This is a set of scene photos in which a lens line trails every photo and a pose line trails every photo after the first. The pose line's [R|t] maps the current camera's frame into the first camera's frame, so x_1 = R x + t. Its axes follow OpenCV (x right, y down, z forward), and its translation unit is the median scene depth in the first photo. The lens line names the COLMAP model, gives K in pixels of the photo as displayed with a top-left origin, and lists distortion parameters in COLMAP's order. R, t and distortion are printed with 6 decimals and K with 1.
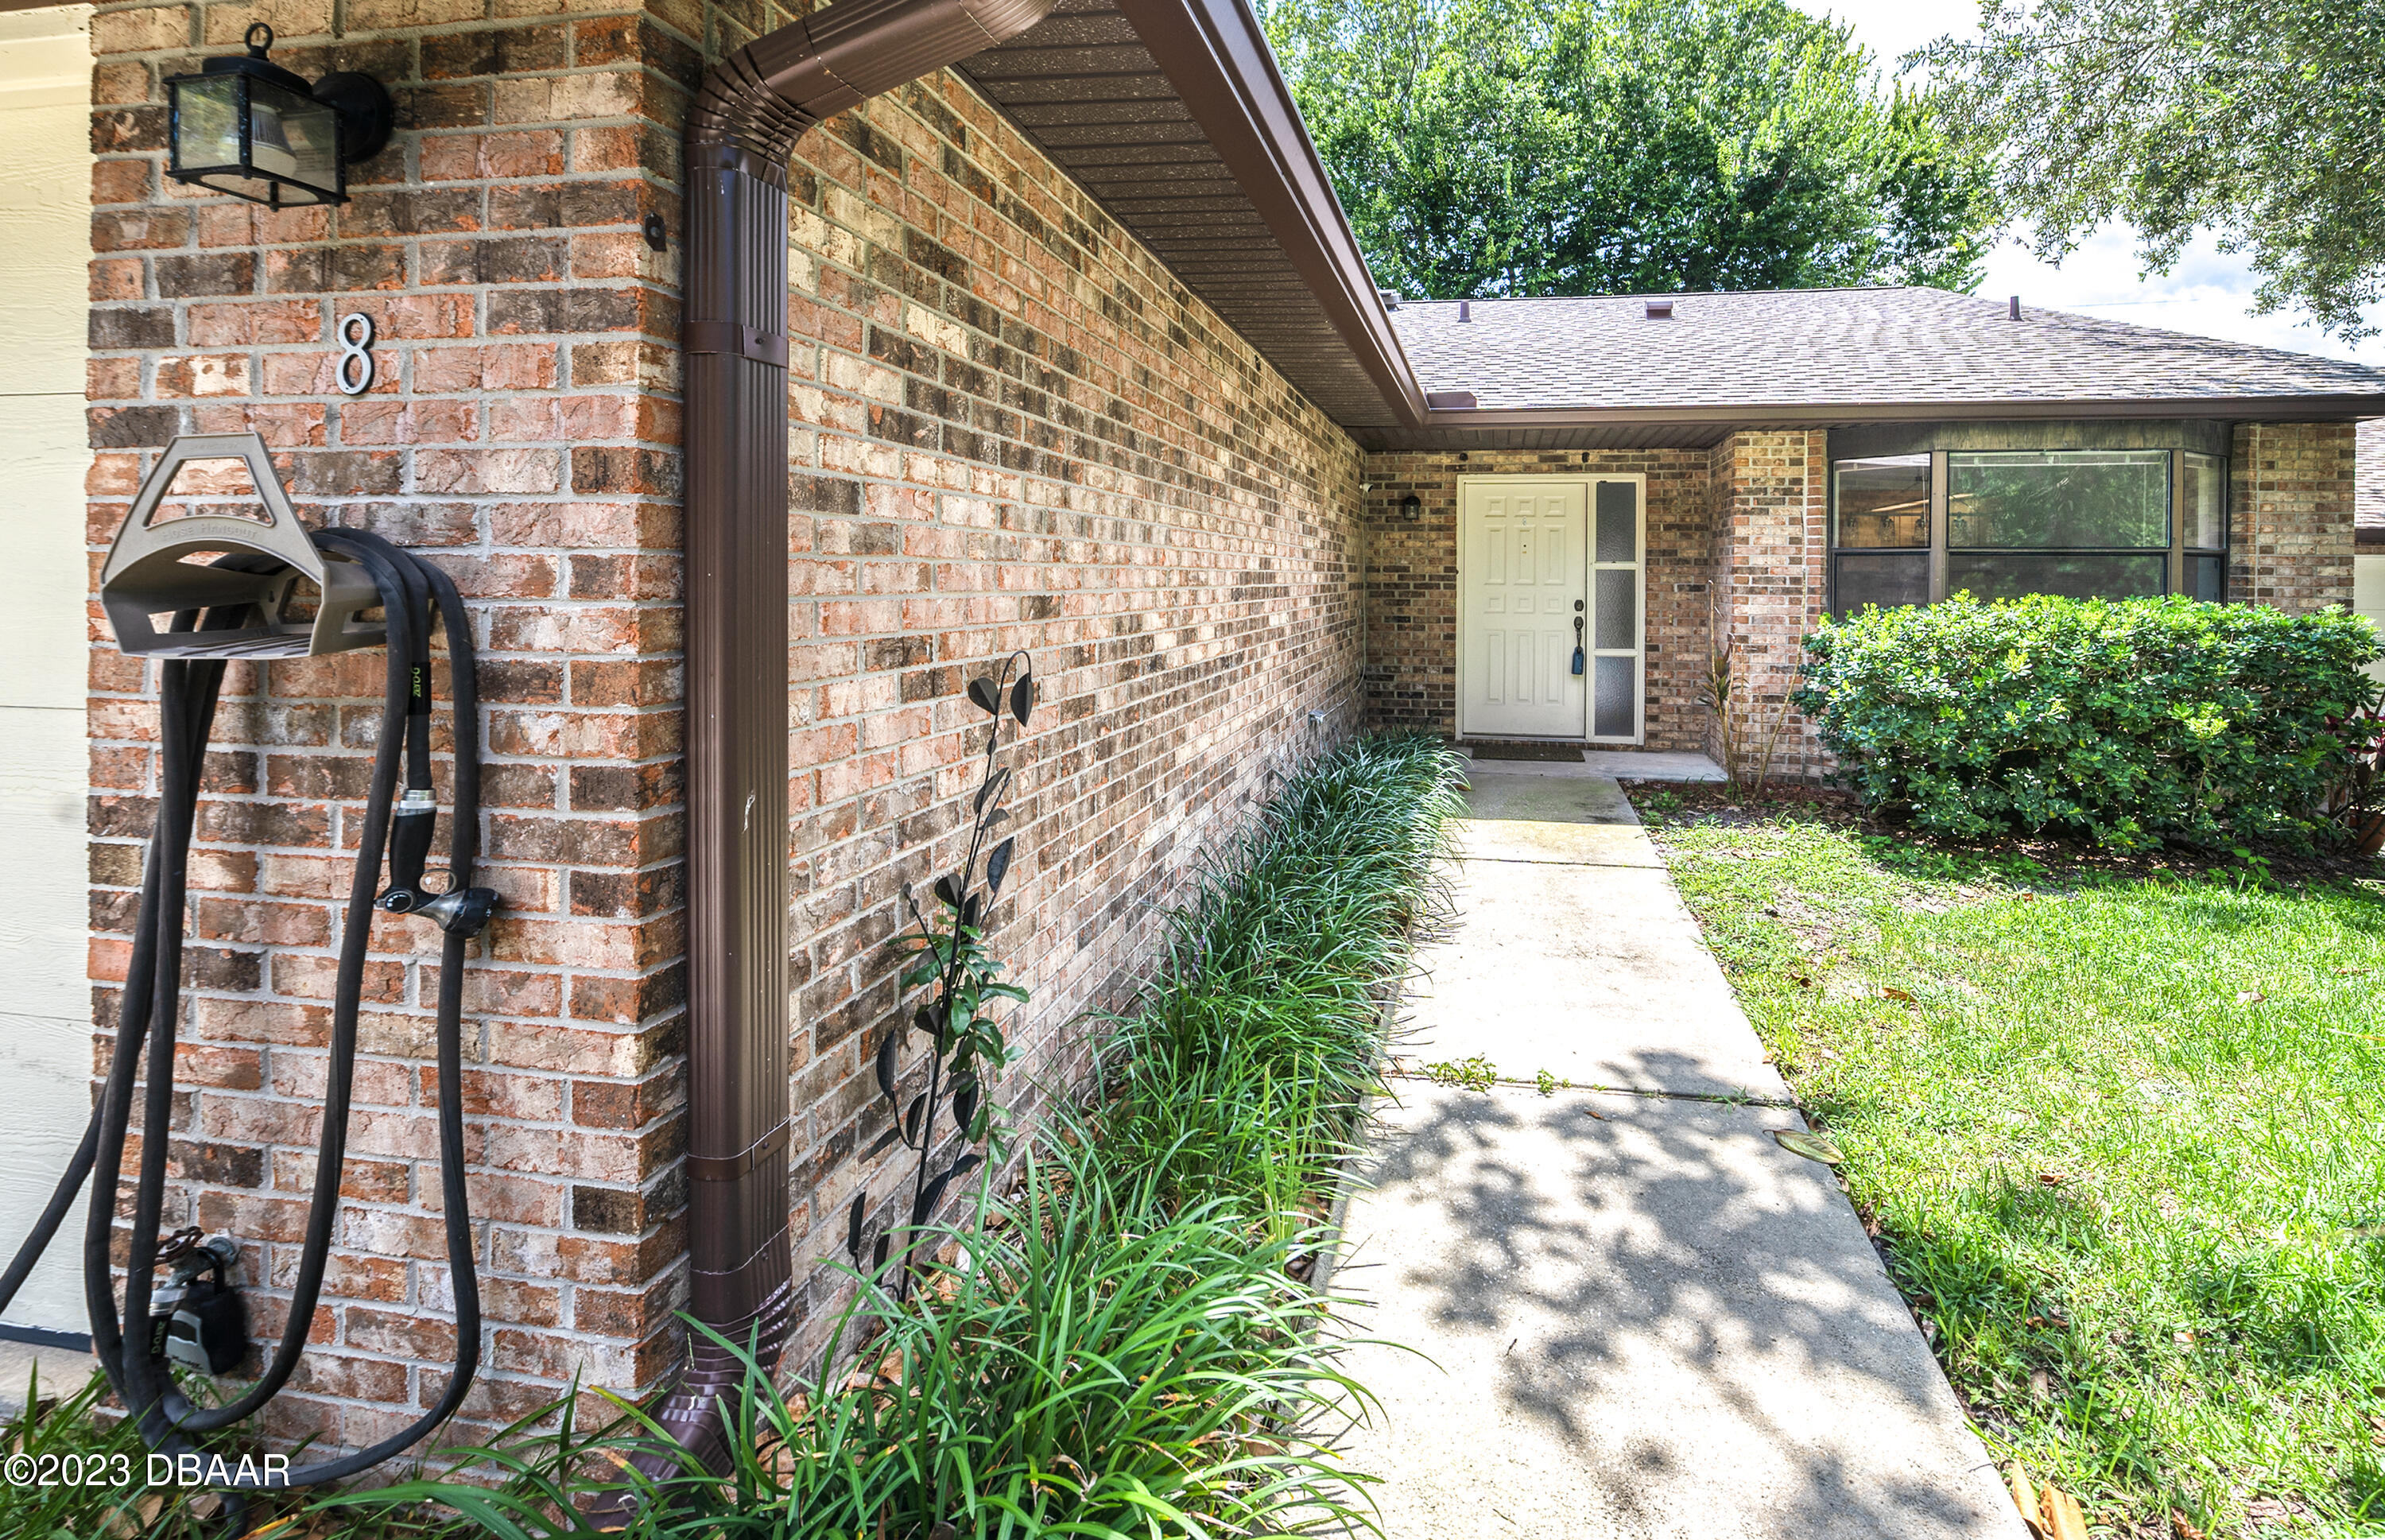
lens RADIAL K [[976.8, 0, 1249.9], [0, 976.8, 586.5], [0, 0, 1]] dist [0.000167, -0.000093]
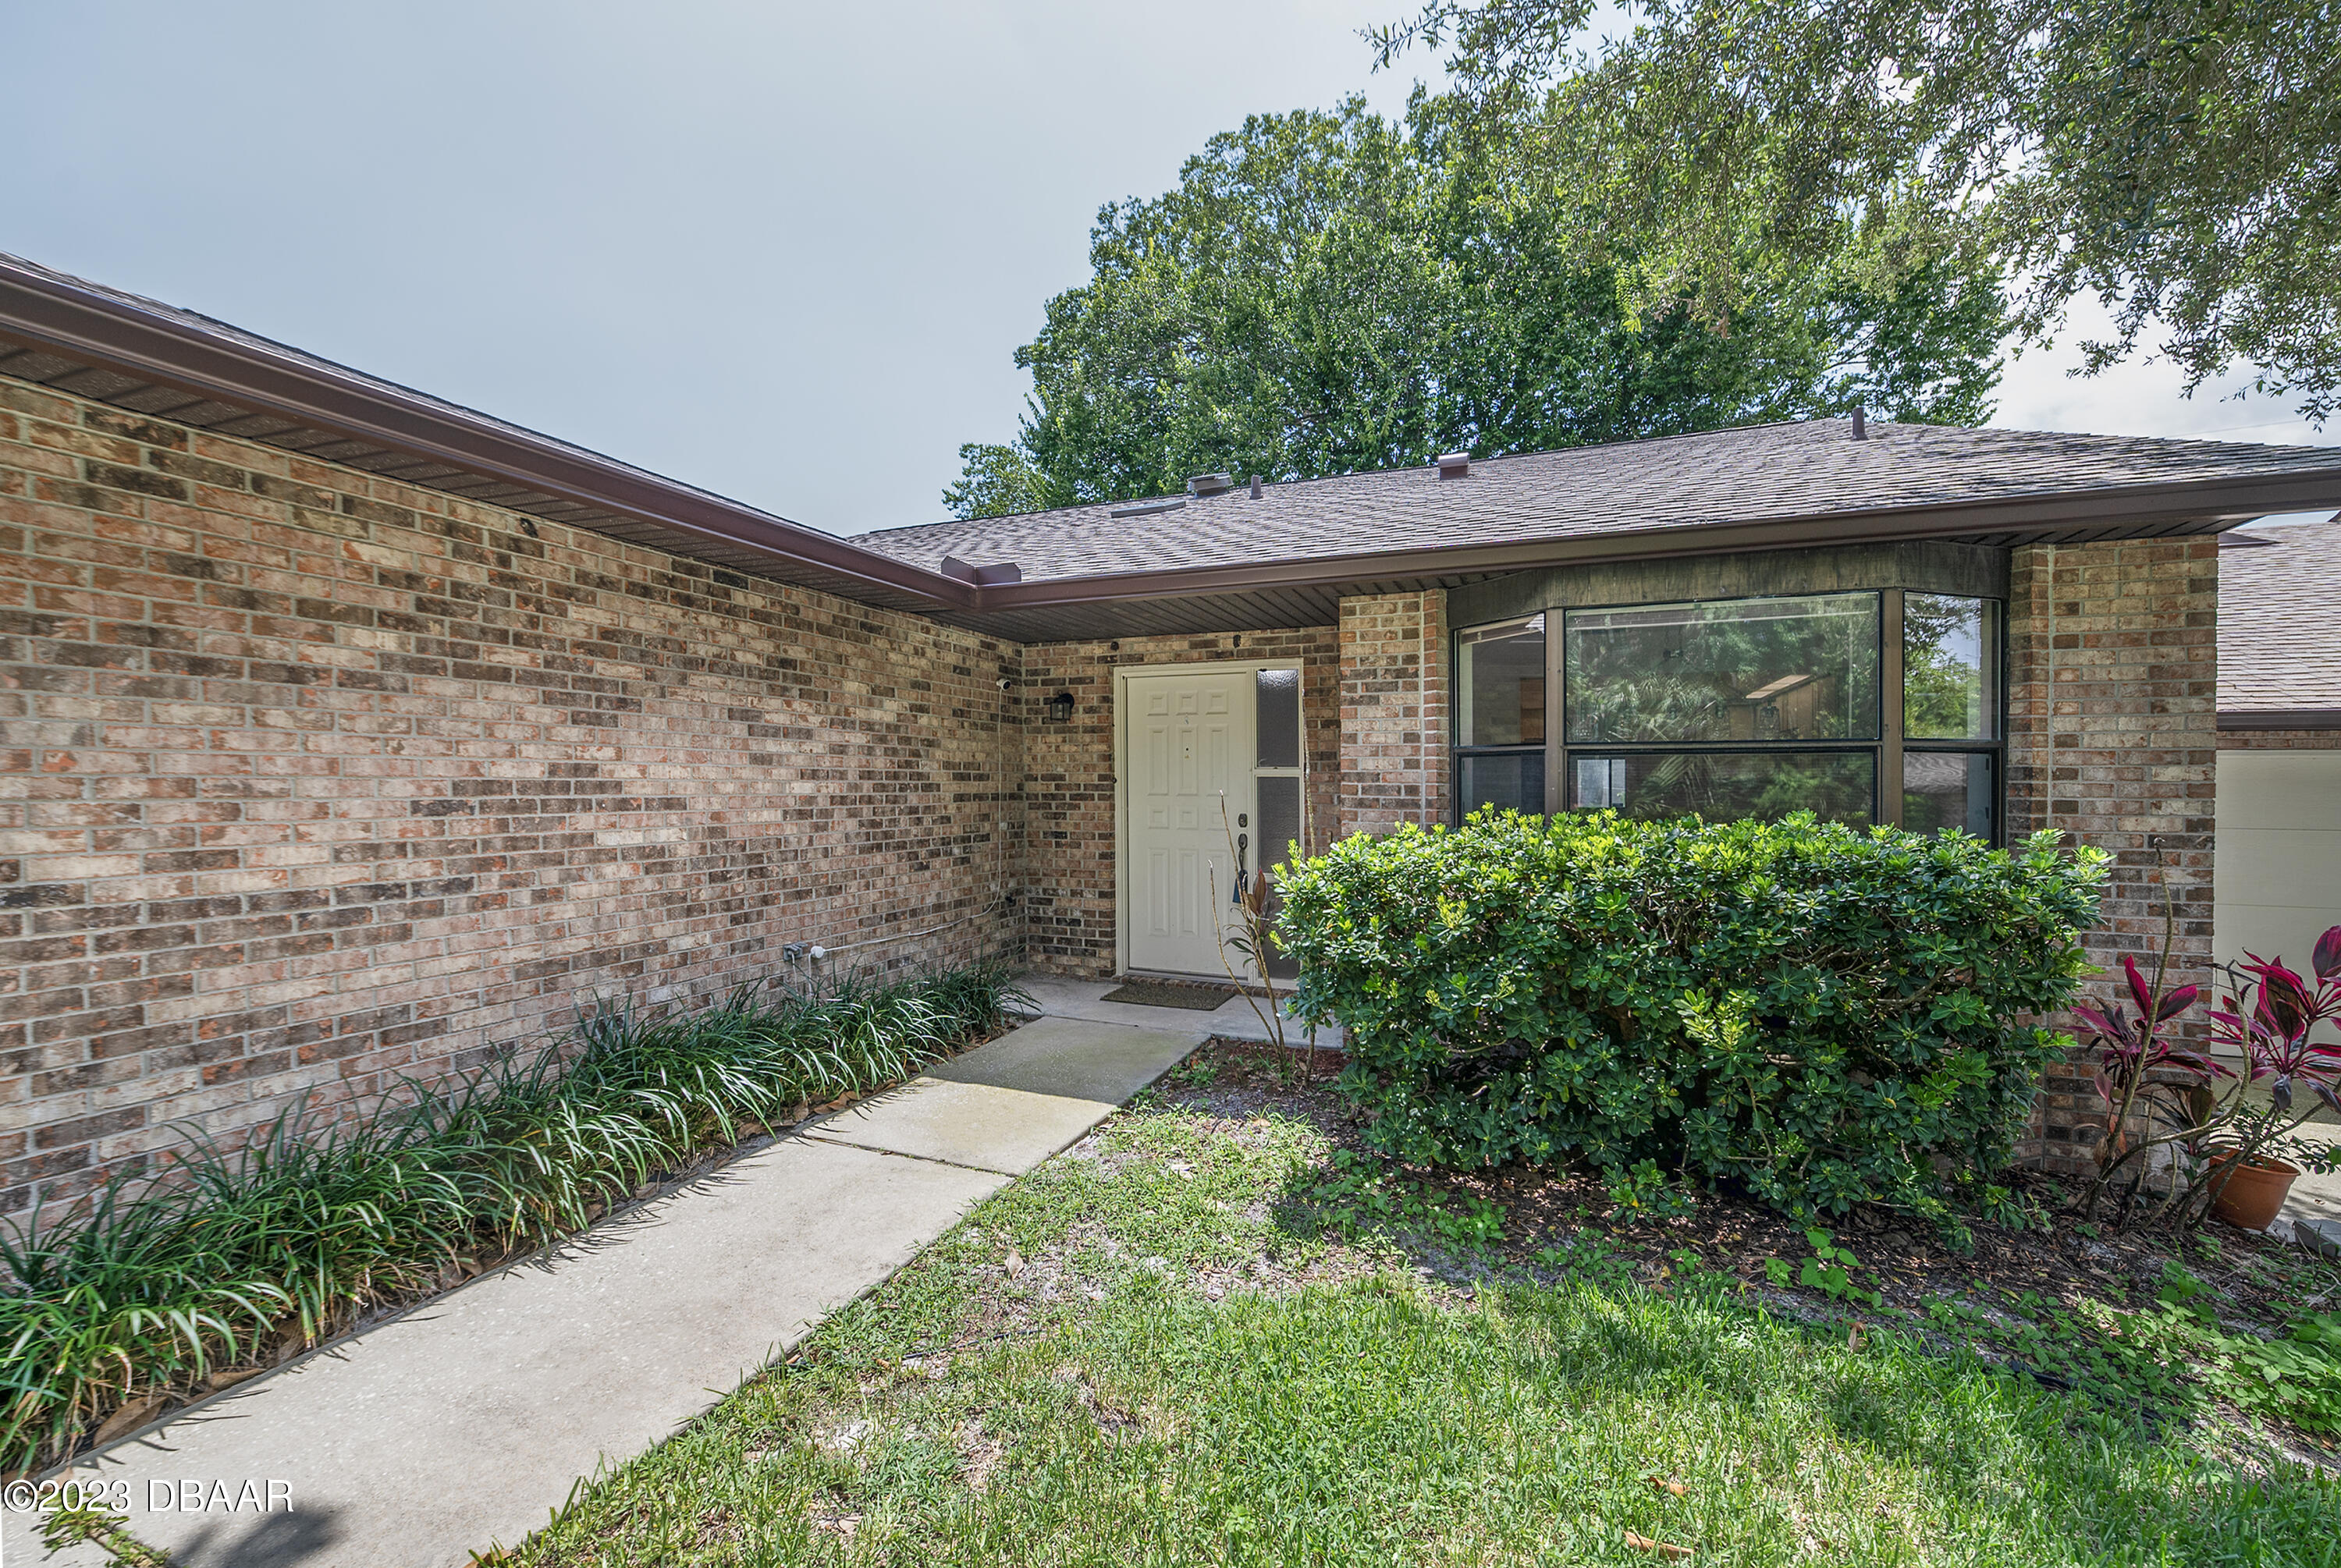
lens RADIAL K [[933.9, 0, 1168.8], [0, 933.9, 804.2], [0, 0, 1]] dist [0.000485, 0.000071]
pose [[0.981298, 0.001202, -0.192493, 0.506604], [0.000369, 0.999967, 0.008122, -0.000968], [0.192496, -0.008041, 0.981265, 0.246326]]
